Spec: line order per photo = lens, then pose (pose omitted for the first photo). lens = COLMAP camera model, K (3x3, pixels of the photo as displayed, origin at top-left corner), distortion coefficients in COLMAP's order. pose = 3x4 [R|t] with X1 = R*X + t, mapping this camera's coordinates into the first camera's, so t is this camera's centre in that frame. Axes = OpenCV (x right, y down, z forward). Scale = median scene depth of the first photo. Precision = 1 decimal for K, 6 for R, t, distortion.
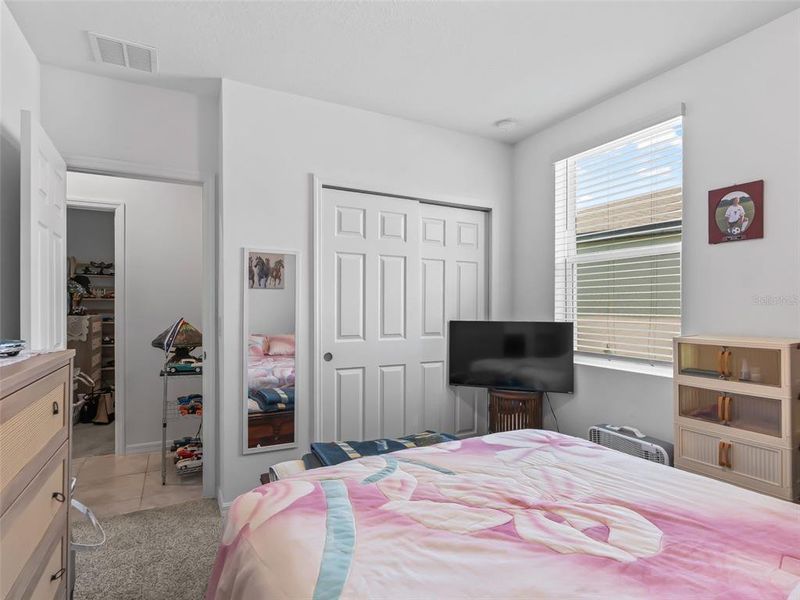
lens RADIAL K [[421.0, 0, 400.3], [0, 421.0, 303.6], [0, 0, 1]] dist [-0.015143, 0.009573]
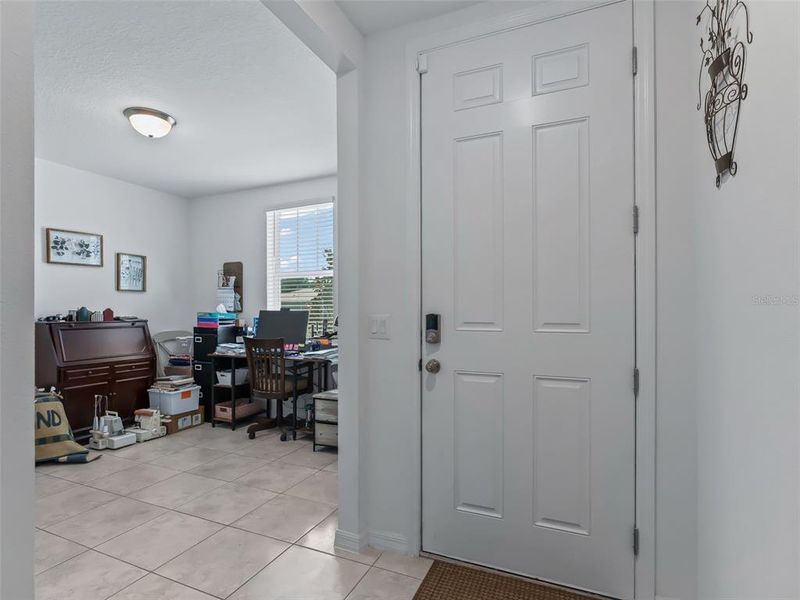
lens RADIAL K [[421.0, 0, 400.9], [0, 421.0, 305.4], [0, 0, 1]] dist [-0.015143, 0.009573]
pose [[0.787257, -0.002109, 0.616622, -0.208889], [0.002364, 0.999997, 0.000402, 0.015064], [-0.616621, 0.001141, 0.787260, -0.554351]]
